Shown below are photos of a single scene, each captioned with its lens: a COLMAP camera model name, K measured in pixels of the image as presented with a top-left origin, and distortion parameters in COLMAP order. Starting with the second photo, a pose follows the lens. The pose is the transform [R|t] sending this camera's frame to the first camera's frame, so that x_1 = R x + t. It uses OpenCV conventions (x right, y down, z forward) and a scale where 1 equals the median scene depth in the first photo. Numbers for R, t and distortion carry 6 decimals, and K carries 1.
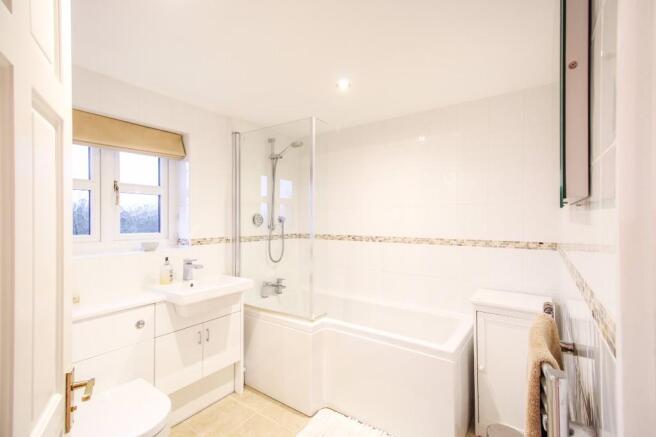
lens RADIAL K [[305.9, 0, 329.4], [0, 305.9, 219.0], [0, 0, 1]] dist [0.000506, -0.000018]
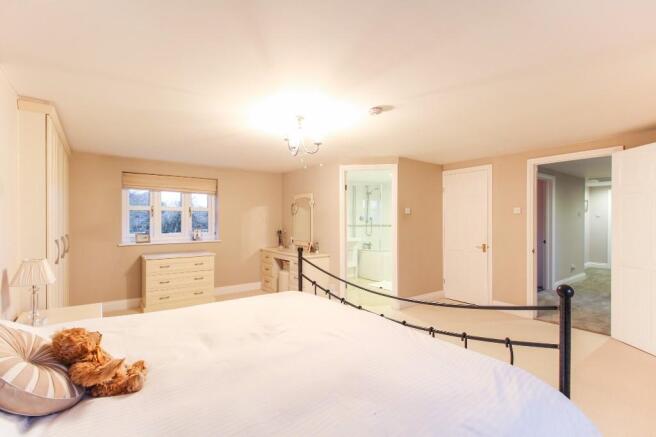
lens RADIAL K [[305.9, 0, 328.4], [0, 305.9, 218.2], [0, 0, 1]] dist [0.000506, -0.000018]
pose [[0.952619, 0.004603, -0.304132, 0.269394], [-0.001757, 0.999952, 0.009632, -0.024413], [0.304162, -0.008641, 0.952581, -1.471614]]
